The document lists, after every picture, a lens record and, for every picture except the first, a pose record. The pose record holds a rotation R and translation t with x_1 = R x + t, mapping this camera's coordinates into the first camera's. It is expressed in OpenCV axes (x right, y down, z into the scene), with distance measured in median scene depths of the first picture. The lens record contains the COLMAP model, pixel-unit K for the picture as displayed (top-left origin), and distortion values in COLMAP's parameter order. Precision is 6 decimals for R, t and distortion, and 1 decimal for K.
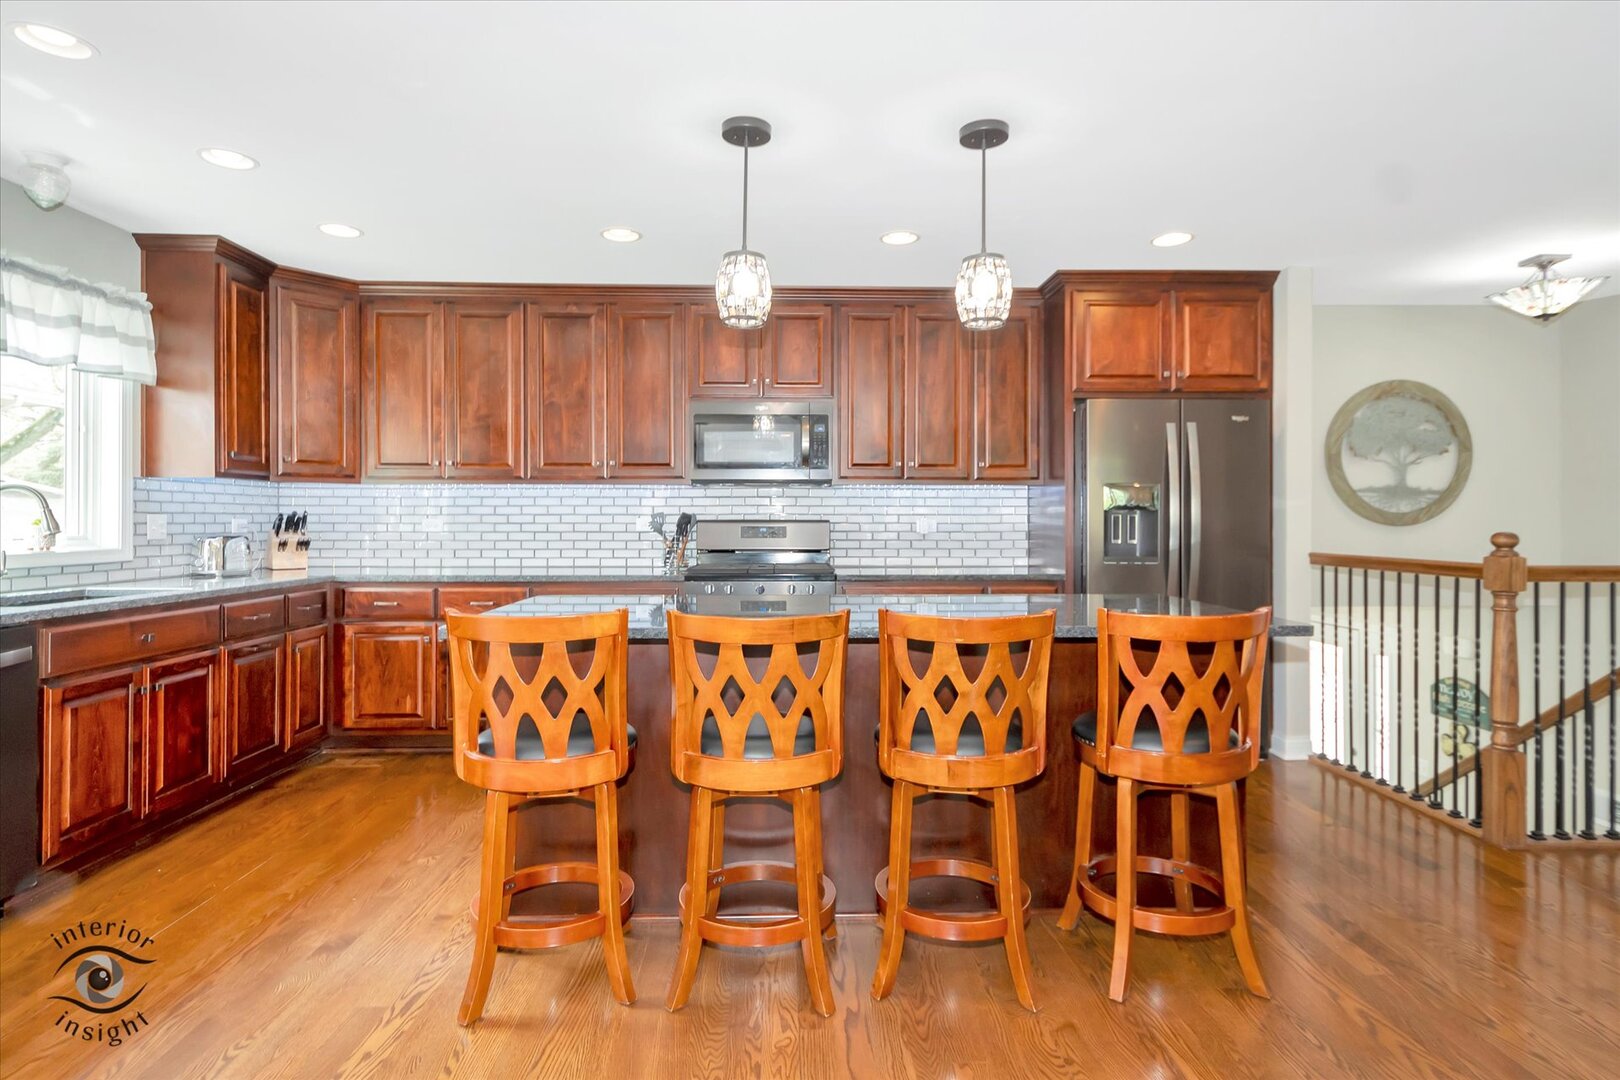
lens RADIAL K [[841.5, 0, 796.7], [0, 841.5, 526.5], [0, 0, 1]] dist [0.007064, -0.002458]
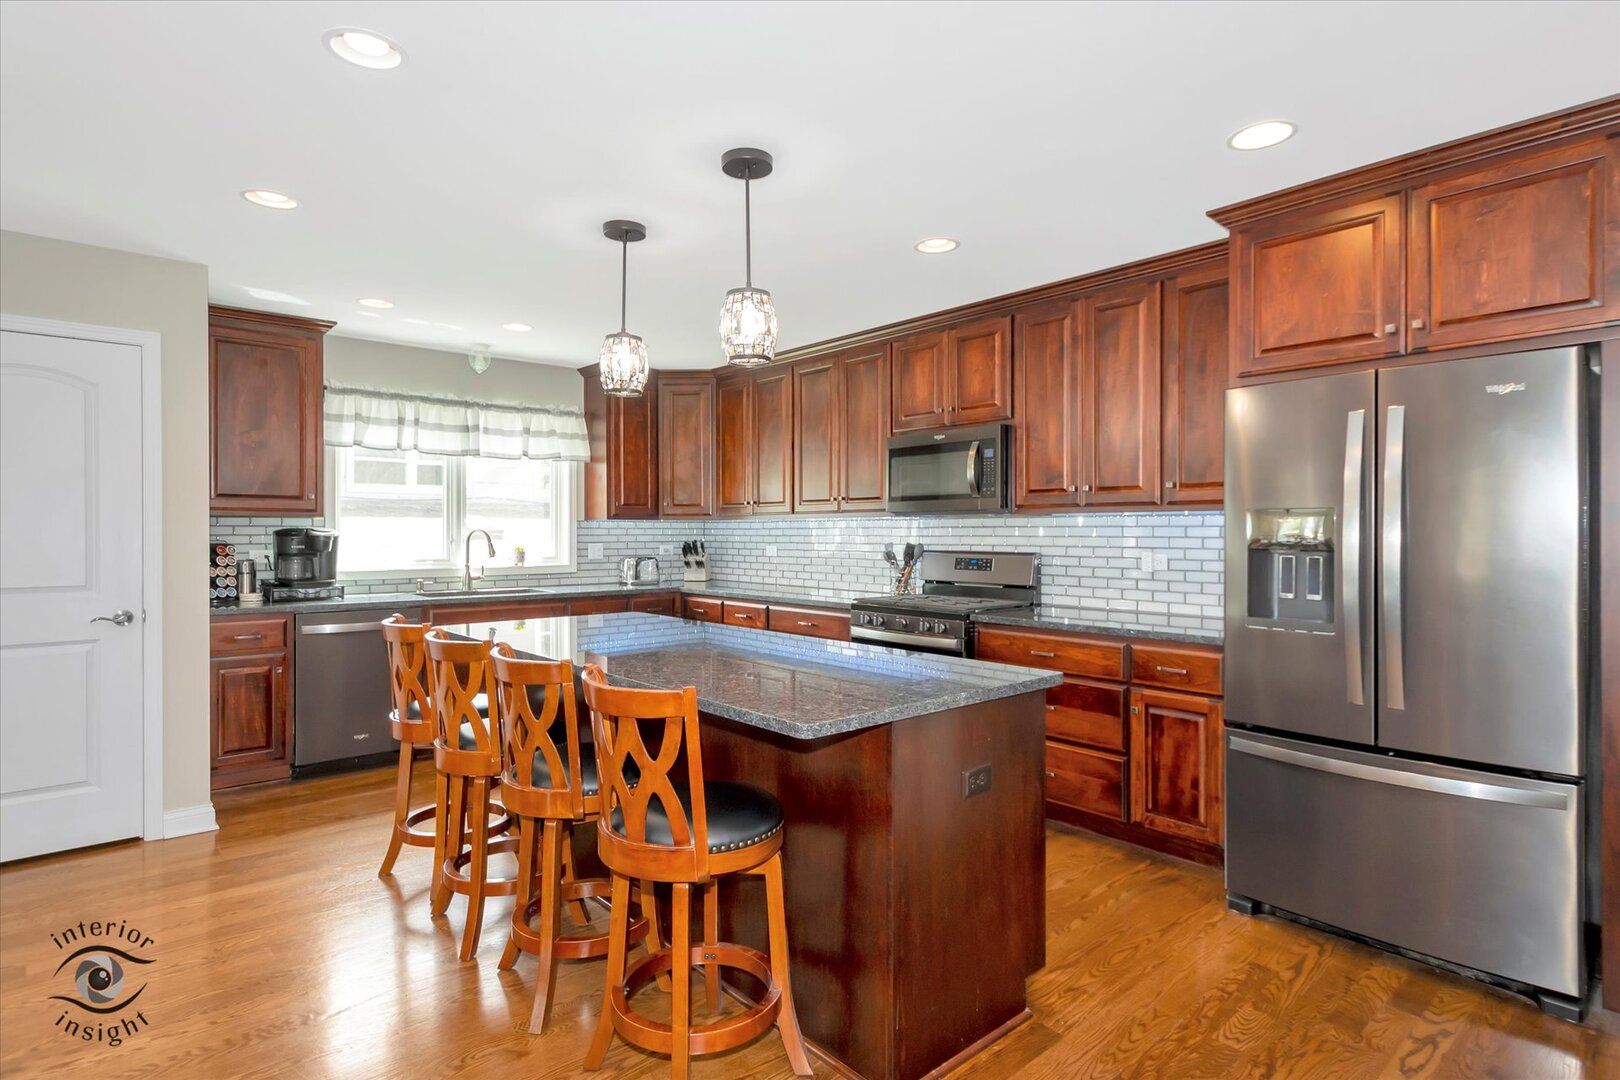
lens RADIAL K [[841.5, 0, 812.6], [0, 841.5, 534.9], [0, 0, 1]] dist [0.007064, -0.002458]
pose [[0.644542, 0.000087, -0.764569, 0.646308], [-0.005472, 0.999975, -0.004499, -0.023142], [0.764549, 0.007084, 0.644526, 0.275380]]
